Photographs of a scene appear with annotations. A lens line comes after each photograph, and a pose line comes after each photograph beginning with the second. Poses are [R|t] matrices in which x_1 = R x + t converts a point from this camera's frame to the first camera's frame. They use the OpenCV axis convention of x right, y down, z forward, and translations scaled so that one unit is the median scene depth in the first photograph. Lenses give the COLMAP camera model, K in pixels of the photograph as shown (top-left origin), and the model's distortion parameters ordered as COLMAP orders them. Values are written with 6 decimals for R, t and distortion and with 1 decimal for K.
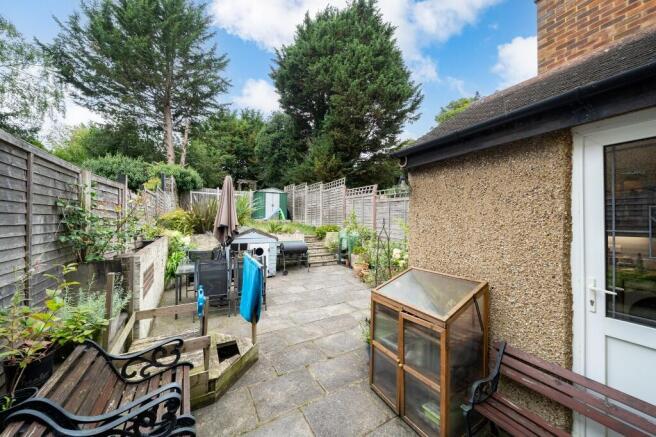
lens RADIAL K [[222.4, 0, 325.9], [0, 222.4, 218.8], [0, 0, 1]] dist [0.000690, 0.000069]
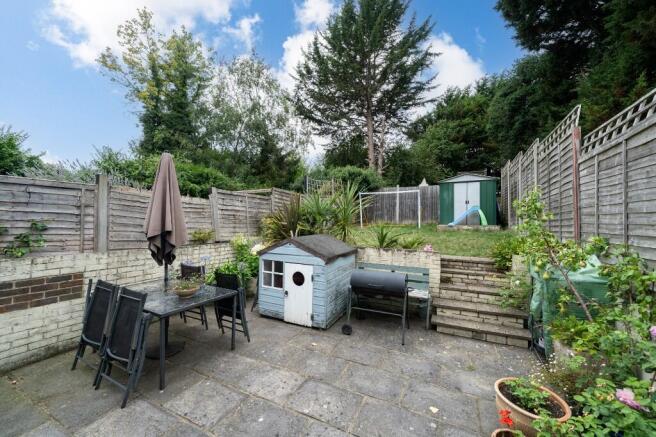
lens RADIAL K [[244.1, 0, 329.0], [0, 244.1, 221.3], [0, 0, 1]] dist [-0.000178, -0.000115]
pose [[0.545941, -0.004402, -0.837812, 0.116036], [-0.004256, 0.999959, -0.008027, 0.000652], [0.837813, 0.007948, 0.545900, 0.290607]]
